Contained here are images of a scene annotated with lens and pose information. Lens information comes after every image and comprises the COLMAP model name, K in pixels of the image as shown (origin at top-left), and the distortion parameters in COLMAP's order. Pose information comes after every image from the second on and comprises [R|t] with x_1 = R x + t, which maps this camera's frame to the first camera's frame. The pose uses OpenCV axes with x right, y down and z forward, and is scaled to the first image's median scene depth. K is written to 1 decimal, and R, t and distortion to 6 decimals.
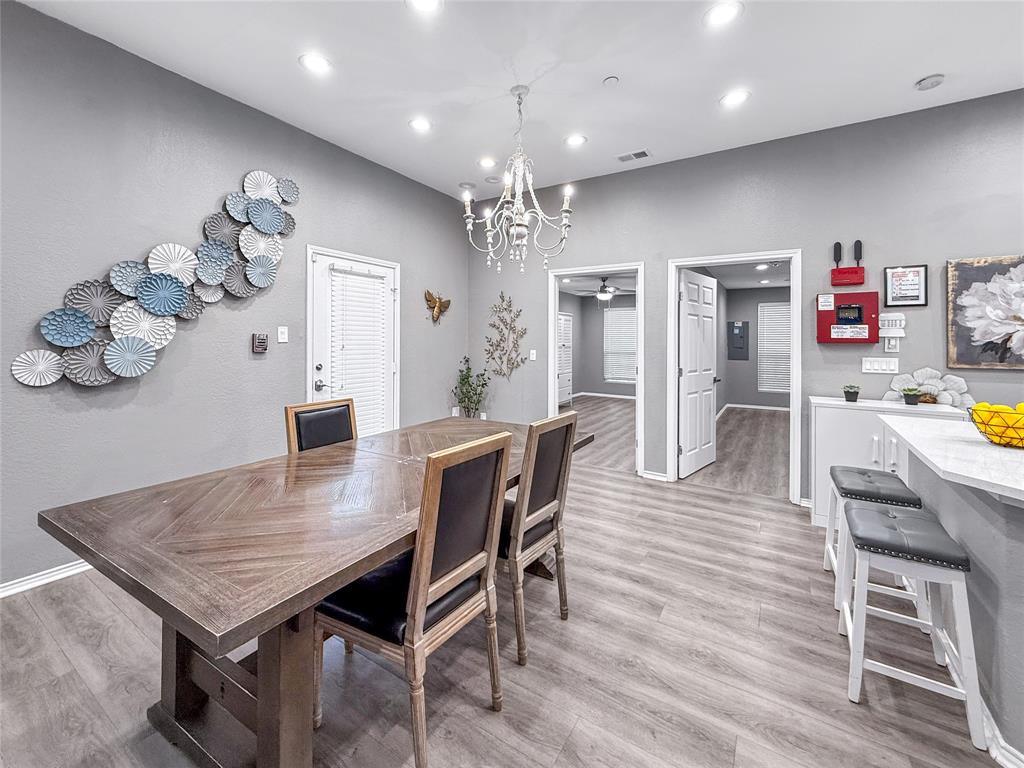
lens RADIAL K [[419.0, 0, 513.8], [0, 419.0, 342.3], [0, 0, 1]] dist [-0.007188, 0.001572]
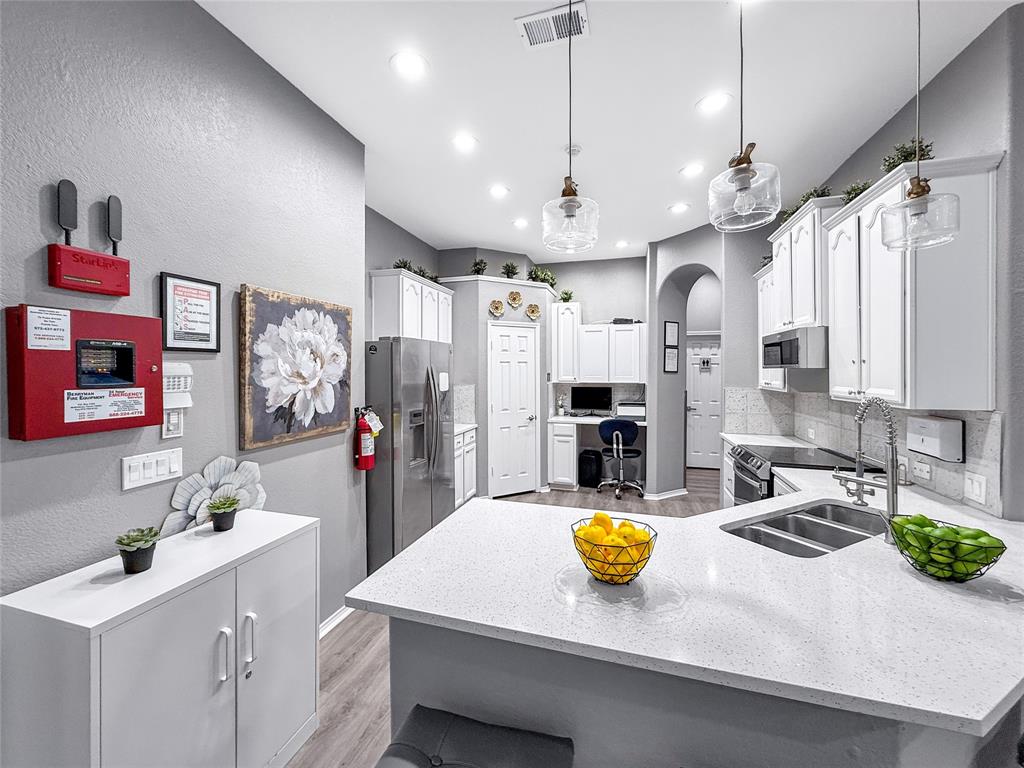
lens RADIAL K [[419.0, 0, 494.3], [0, 419.0, 362.9], [0, 0, 1]] dist [-0.007188, 0.001572]
pose [[-0.272324, 0.011939, 0.962132, 0.297943], [0.005038, 0.999927, -0.010982, -0.062180], [-0.962192, 0.001857, -0.272364, 0.759989]]
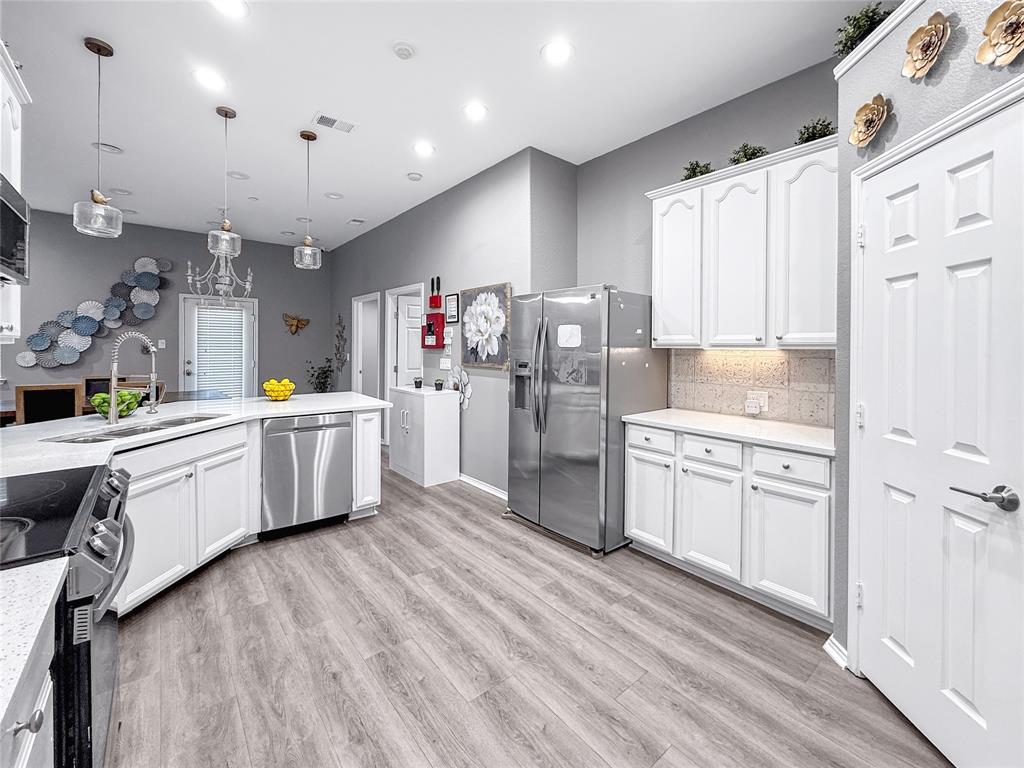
lens RADIAL K [[419.0, 0, 493.9], [0, 419.0, 348.7], [0, 0, 1]] dist [-0.007188, 0.001572]
pose [[0.951975, -0.000135, -0.306177, 1.503641], [0.000561, 0.999999, 0.001304, 0.000990], [0.306176, -0.001413, 0.951974, -0.320321]]
